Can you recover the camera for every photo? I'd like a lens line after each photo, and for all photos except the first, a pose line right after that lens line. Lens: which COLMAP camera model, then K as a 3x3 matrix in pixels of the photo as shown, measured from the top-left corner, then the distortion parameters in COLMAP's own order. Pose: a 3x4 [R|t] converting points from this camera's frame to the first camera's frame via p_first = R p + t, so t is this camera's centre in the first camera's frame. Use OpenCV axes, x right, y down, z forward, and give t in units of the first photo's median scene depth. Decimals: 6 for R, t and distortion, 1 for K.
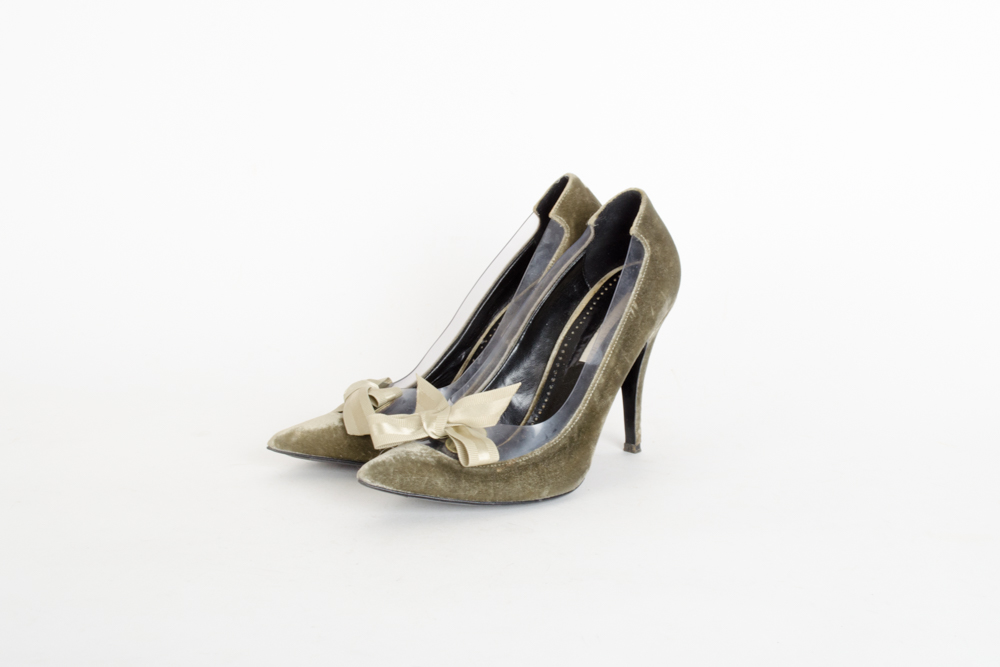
lens RADIAL K [[1560.5, 0, 499.9], [0, 1560.5, 330.7], [0, 0, 1]] dist [0.007448, 0.000000]
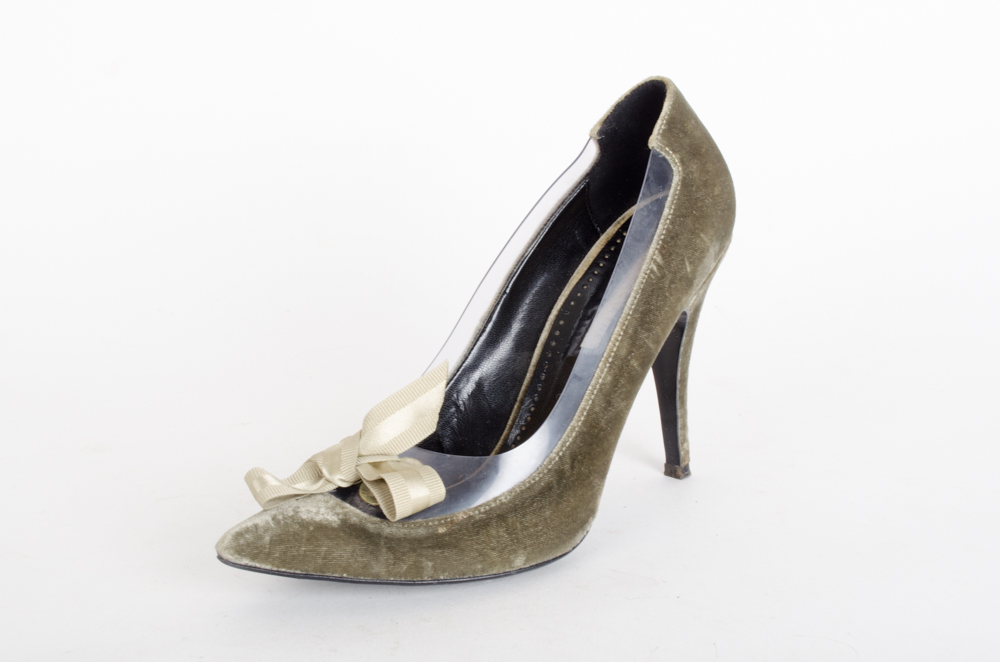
lens RADIAL K [[1517.2, 0, 500.1], [0, 1517.2, 334.4], [0, 0, 1]] dist [-0.000624, 0.000000]
pose [[0.991983, -0.044236, -0.118372, 0.094078], [0.049051, 0.998070, 0.038076, -0.011757], [0.116460, -0.043577, 0.992239, 0.371285]]
